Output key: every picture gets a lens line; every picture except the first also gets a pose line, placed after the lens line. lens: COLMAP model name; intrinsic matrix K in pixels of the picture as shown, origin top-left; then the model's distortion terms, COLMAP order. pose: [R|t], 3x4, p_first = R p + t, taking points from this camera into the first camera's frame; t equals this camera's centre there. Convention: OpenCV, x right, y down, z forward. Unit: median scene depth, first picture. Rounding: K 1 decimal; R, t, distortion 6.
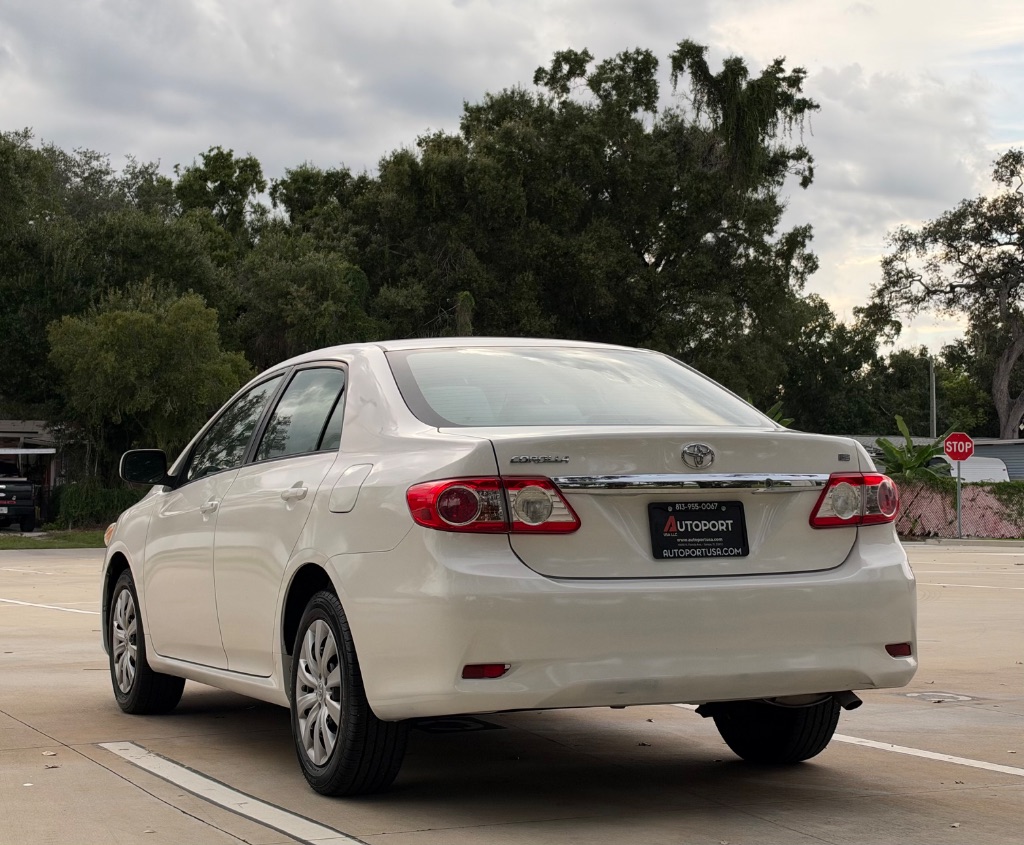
lens RADIAL K [[1921.4, 0, 512.0], [0, 1921.4, 422.5], [0, 0, 1]] dist [0.050380, 0.319906]
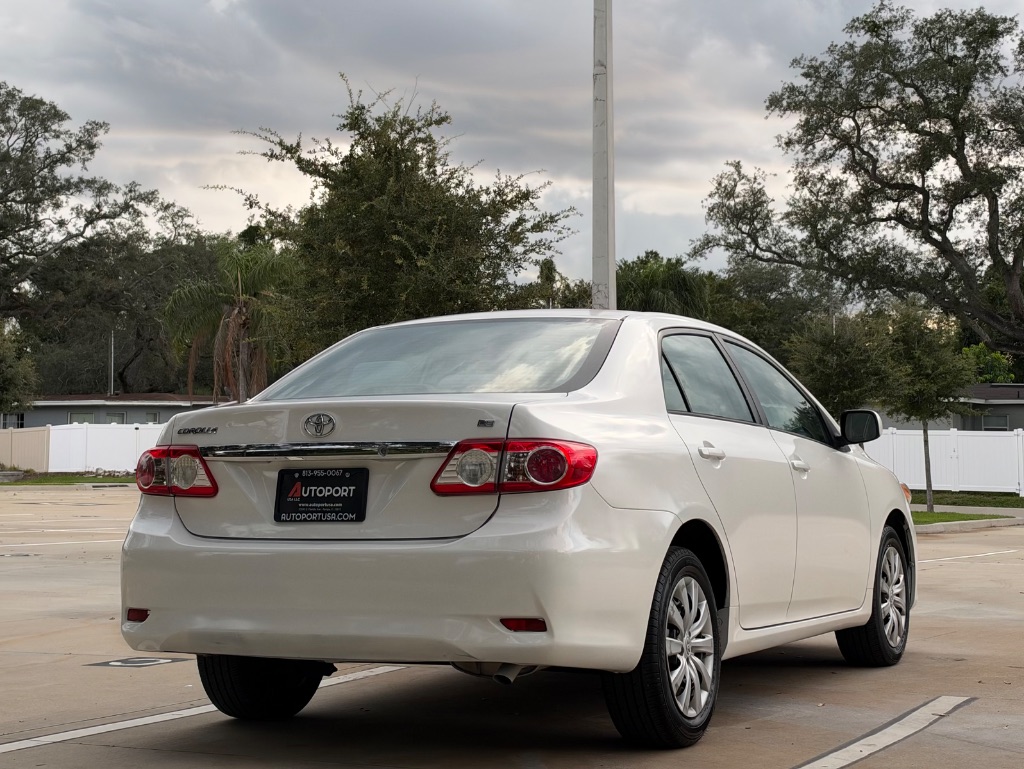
lens RADIAL K [[1830.5, 0, 512.0], [0, 1830.5, 384.5], [0, 0, 1]] dist [0.059865, 0.228249]
pose [[0.661118, -0.030659, -0.749655, 0.889771], [0.029983, 0.999446, -0.014433, 0.012722], [0.749683, -0.012935, 0.661671, 0.407510]]
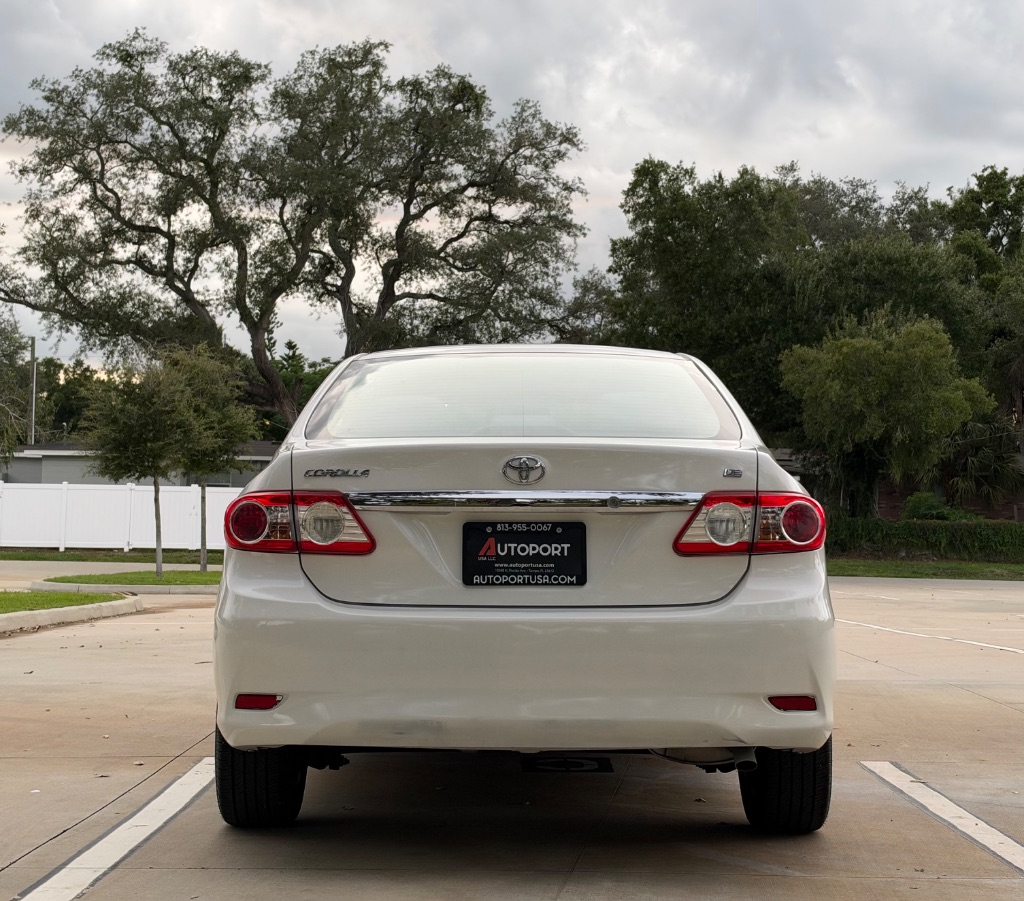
lens RADIAL K [[1939.1, 0, 512.0], [0, 1939.1, 450.5], [0, 0, 1]] dist [0.048571, 0.406874]
pose [[0.914253, -0.001961, -0.405139, 0.438596], [0.001438, 0.999998, -0.001593, 0.009684], [0.405141, 0.000874, 0.914254, 0.182352]]
